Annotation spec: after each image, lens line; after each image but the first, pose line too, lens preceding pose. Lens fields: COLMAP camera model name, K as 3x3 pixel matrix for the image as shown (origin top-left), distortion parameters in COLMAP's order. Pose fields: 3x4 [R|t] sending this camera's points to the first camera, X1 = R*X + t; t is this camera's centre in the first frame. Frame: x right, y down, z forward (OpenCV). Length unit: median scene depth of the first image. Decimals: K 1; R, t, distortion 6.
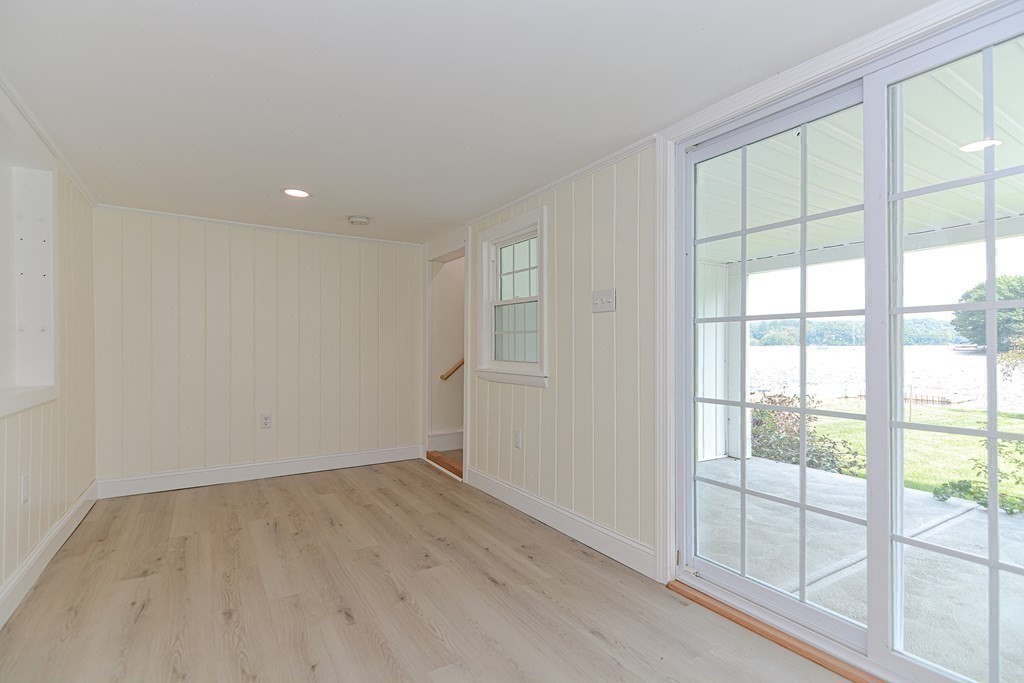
lens RADIAL K [[495.4, 0, 516.1], [0, 495.4, 346.7], [0, 0, 1]] dist [0.009528, -0.000713]
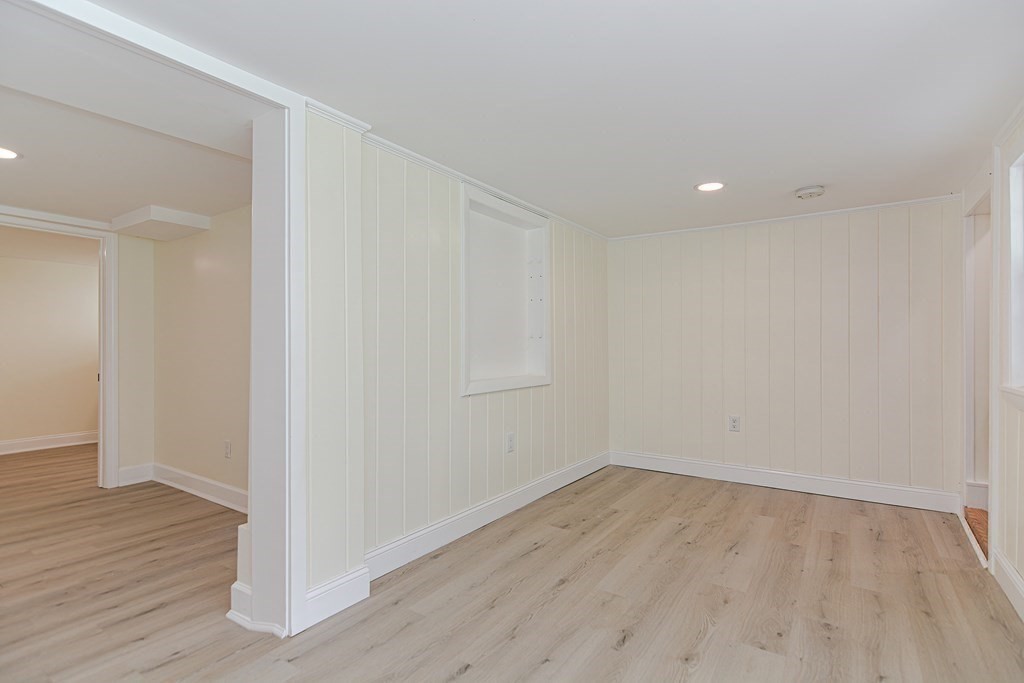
lens RADIAL K [[495.4, 0, 516.1], [0, 495.4, 346.7], [0, 0, 1]] dist [0.009528, -0.000713]
pose [[0.410963, 0.004093, -0.911643, 0.289804], [0.001013, 0.999987, 0.004946, -0.009577], [0.911652, -0.002956, 0.410953, 0.294036]]
